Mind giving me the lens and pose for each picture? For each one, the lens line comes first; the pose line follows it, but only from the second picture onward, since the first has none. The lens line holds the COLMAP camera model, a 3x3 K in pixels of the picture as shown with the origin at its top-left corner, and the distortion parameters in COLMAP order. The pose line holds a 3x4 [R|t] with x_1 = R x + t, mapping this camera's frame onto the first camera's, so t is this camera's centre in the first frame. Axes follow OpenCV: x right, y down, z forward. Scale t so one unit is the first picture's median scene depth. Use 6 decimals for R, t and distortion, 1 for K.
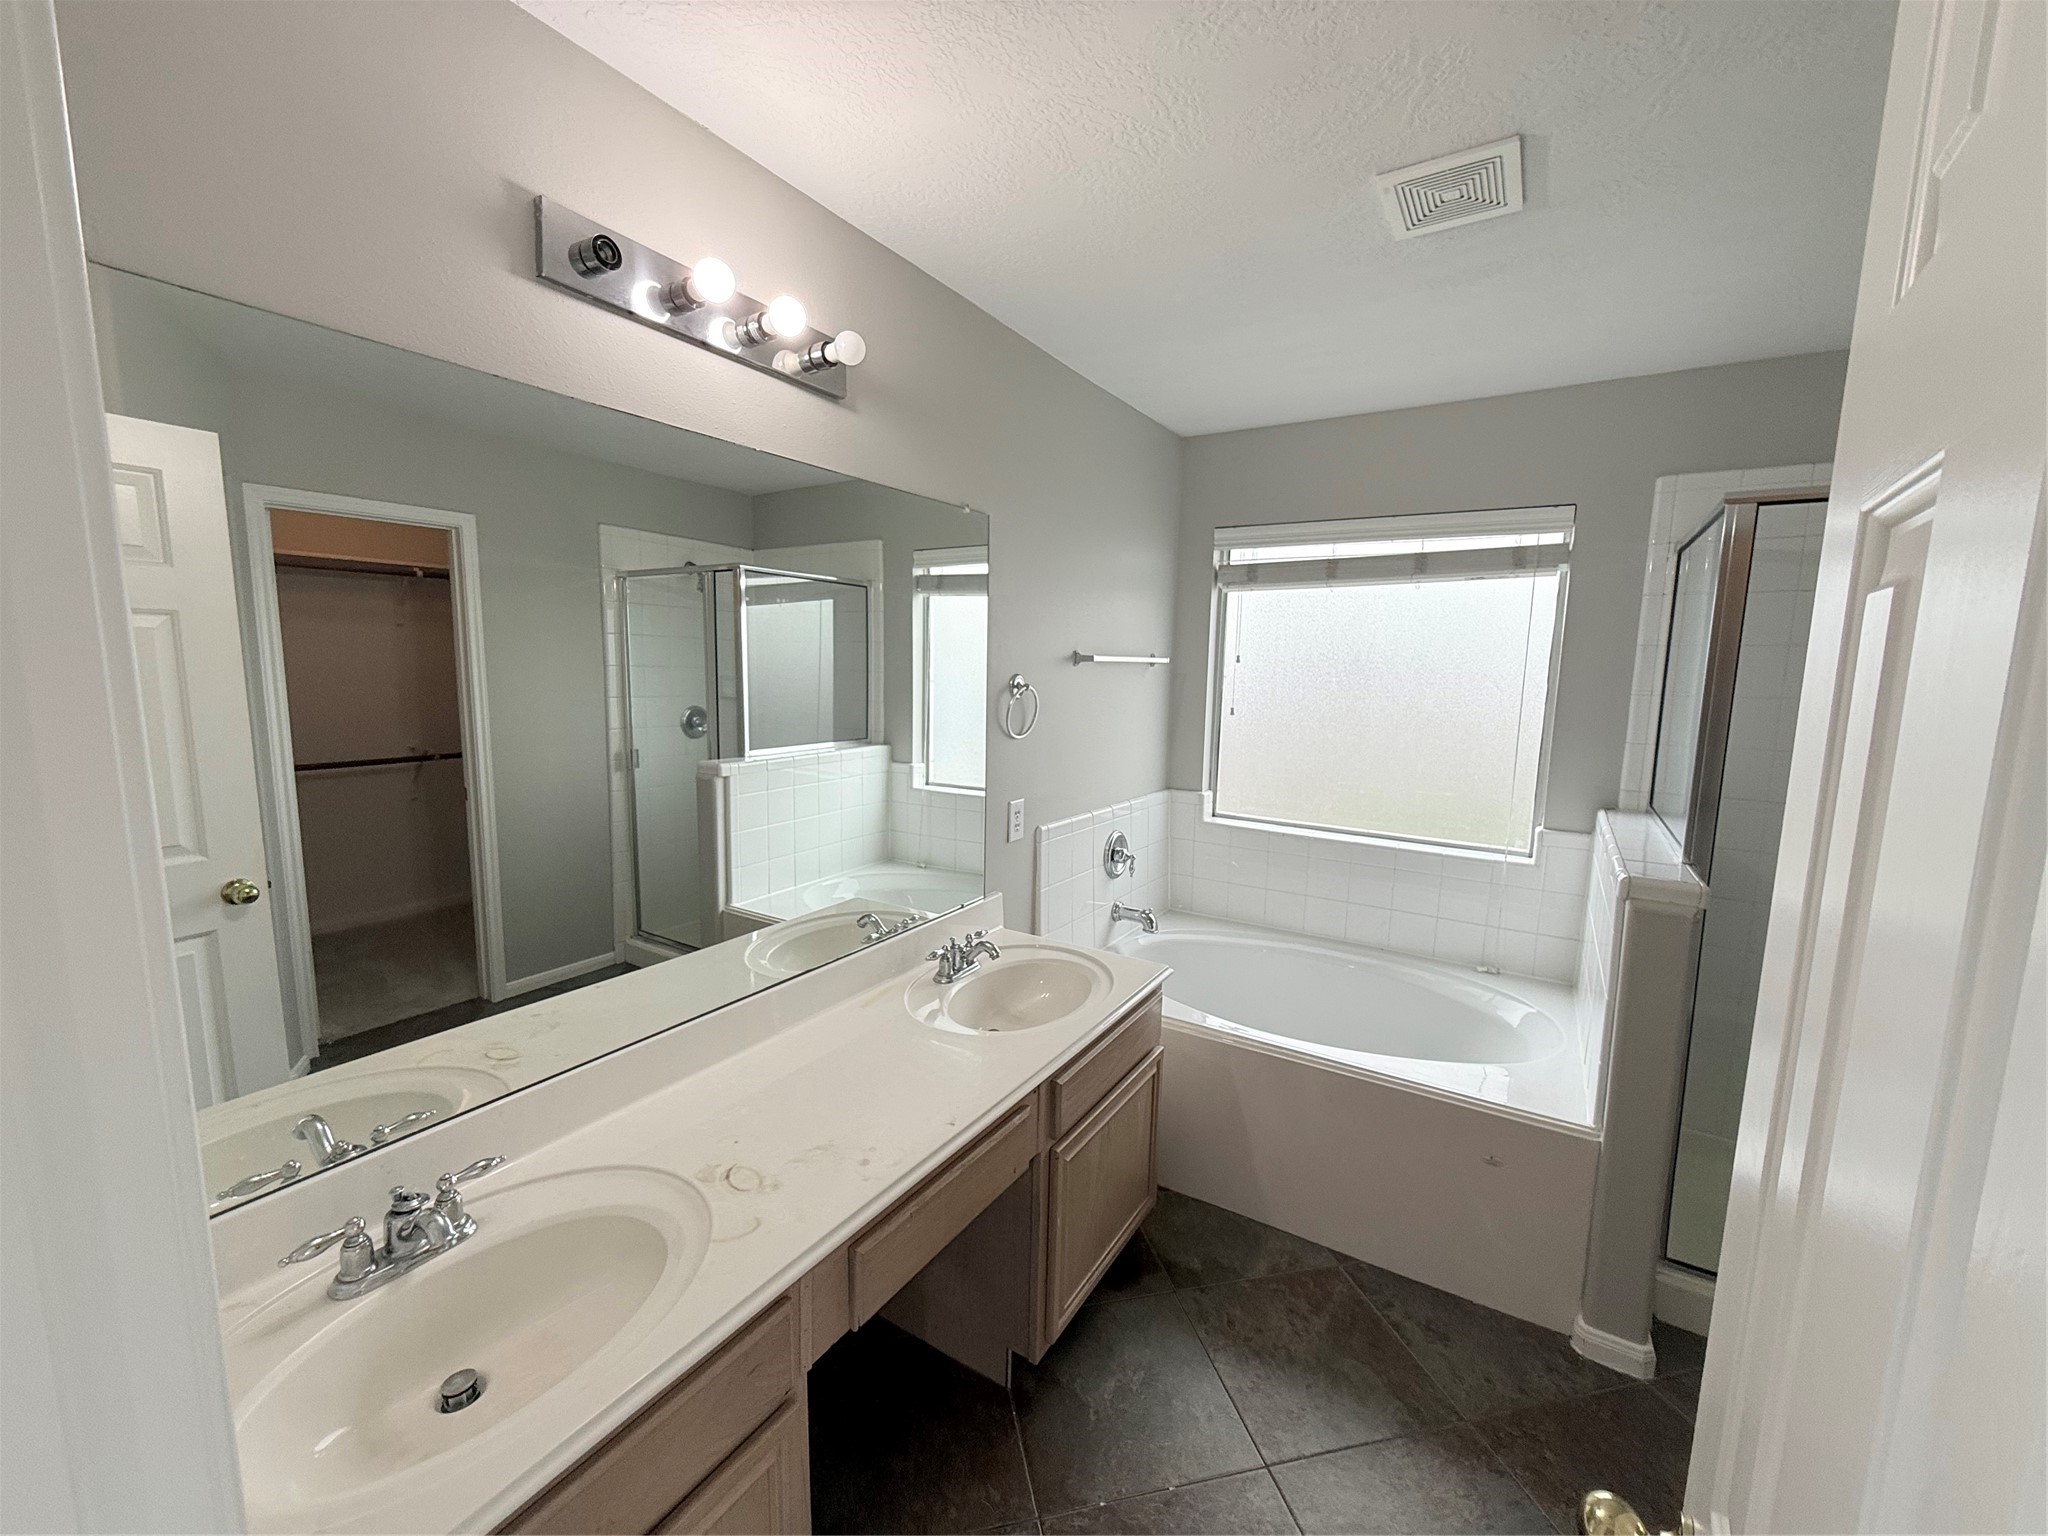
lens RADIAL K [[822.6, 0, 1028.2], [0, 822.6, 771.2], [0, 0, 1]] dist [0.003066, 0.000245]
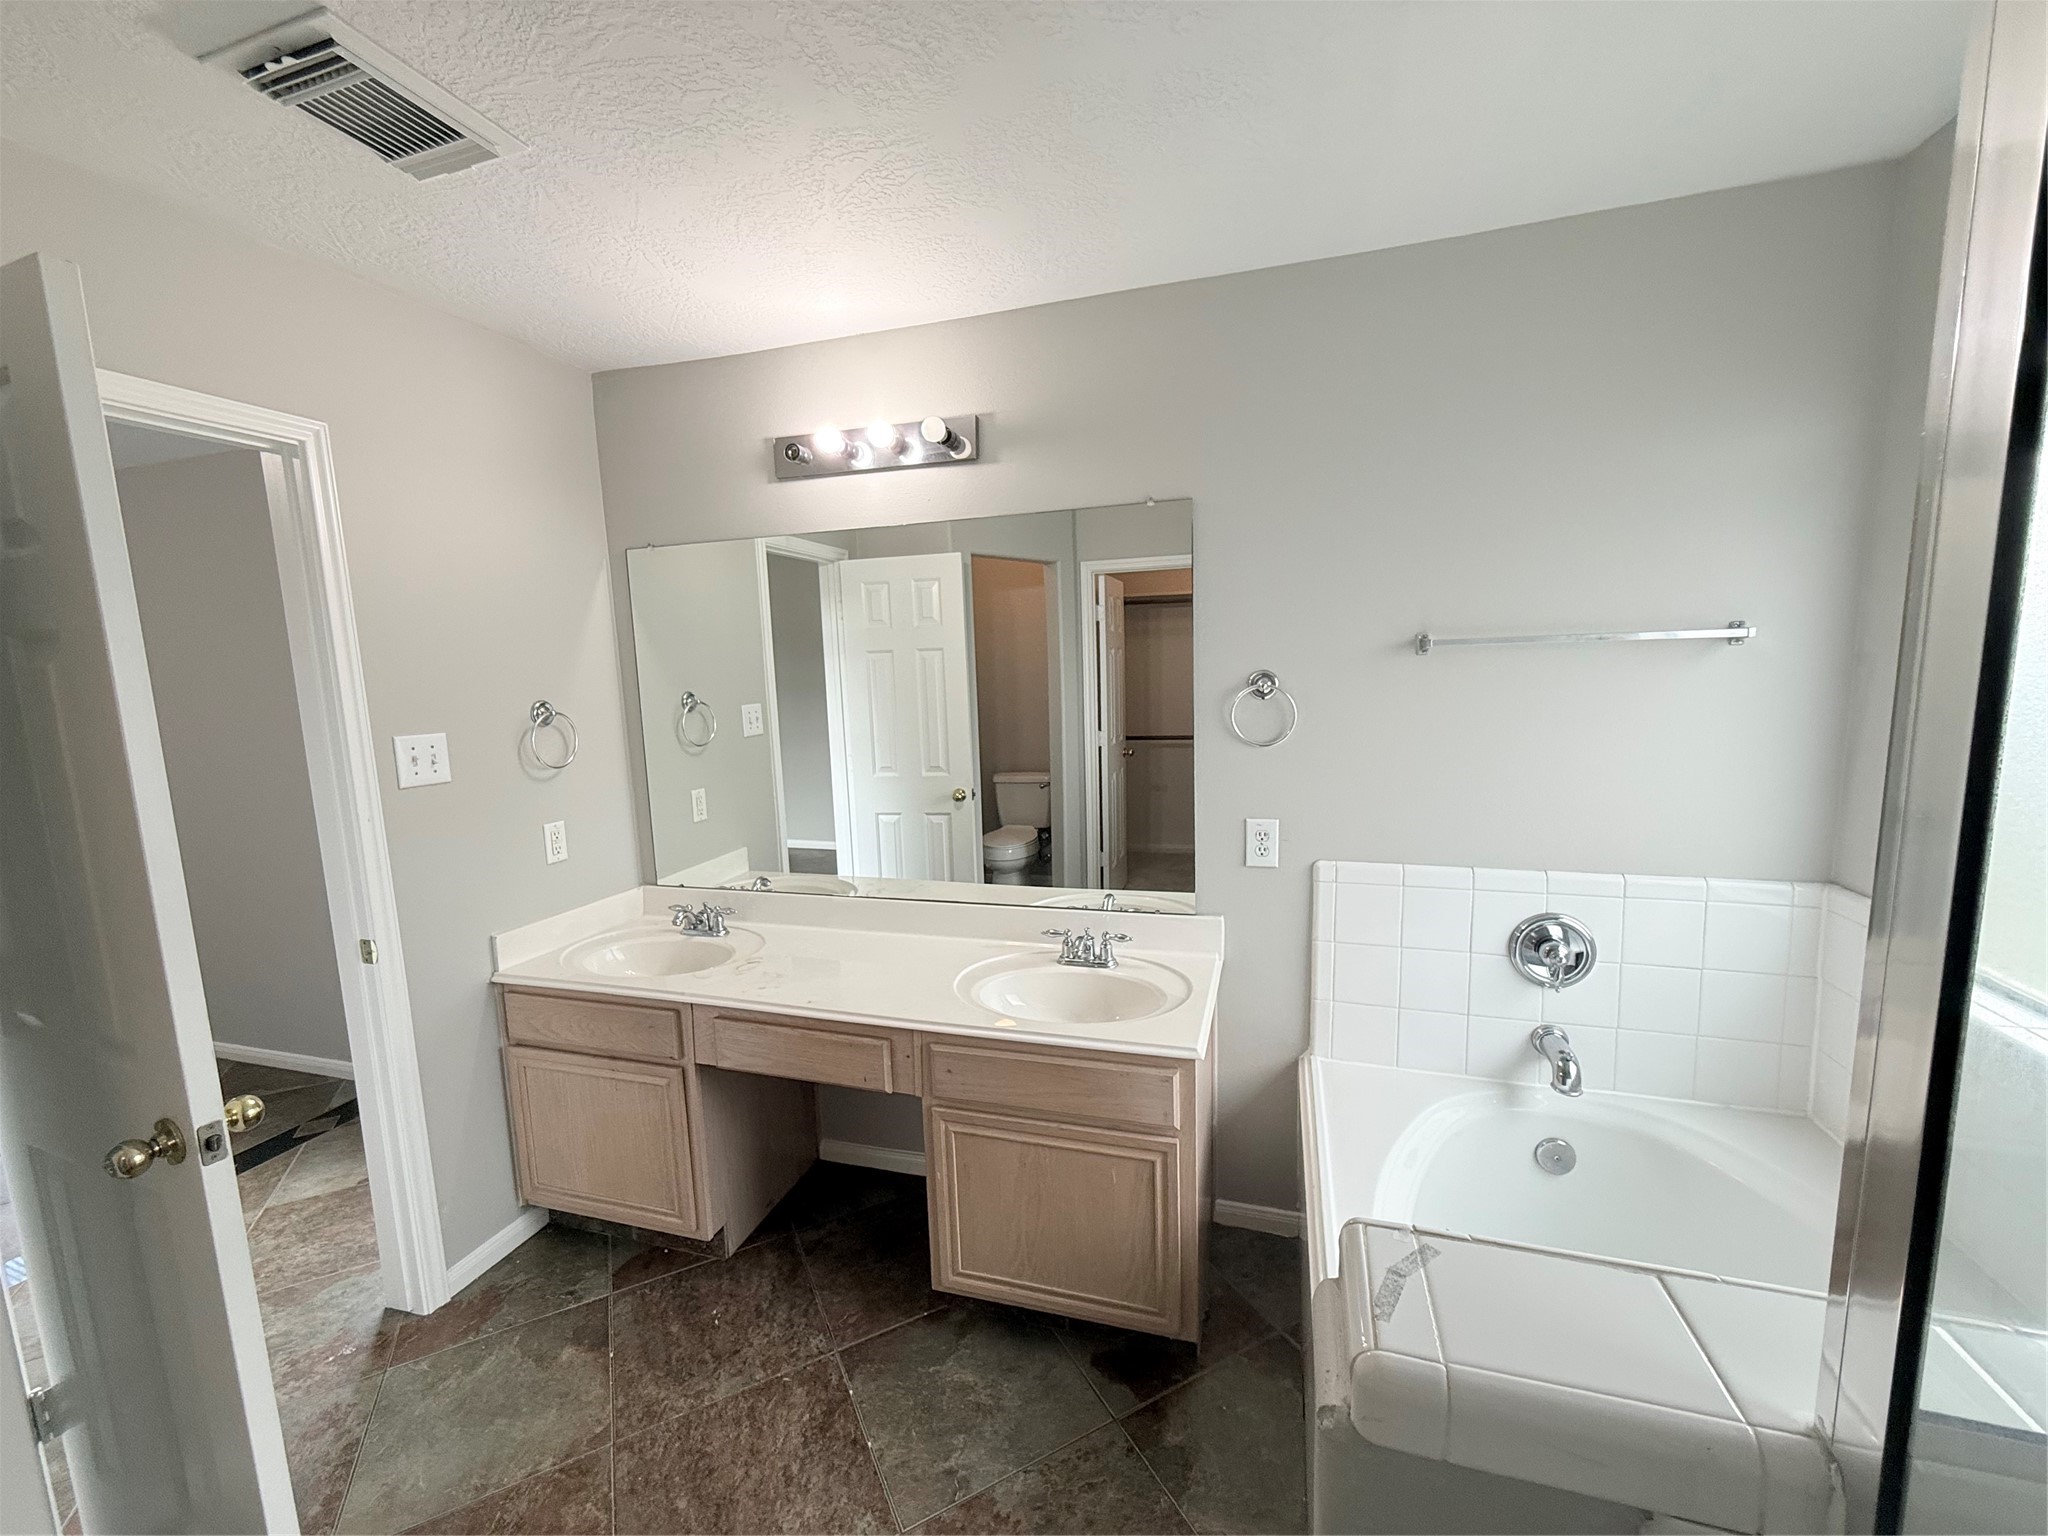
lens RADIAL K [[815.5, 0, 1024.1], [0, 815.5, 775.0], [0, 0, 1]] dist [0.014232, 0.000025]
pose [[0.250187, 0.102701, -0.962735, 0.901982], [-0.090065, 0.992515, 0.082473, -0.070596], [0.963999, 0.066075, 0.257564, 0.672842]]
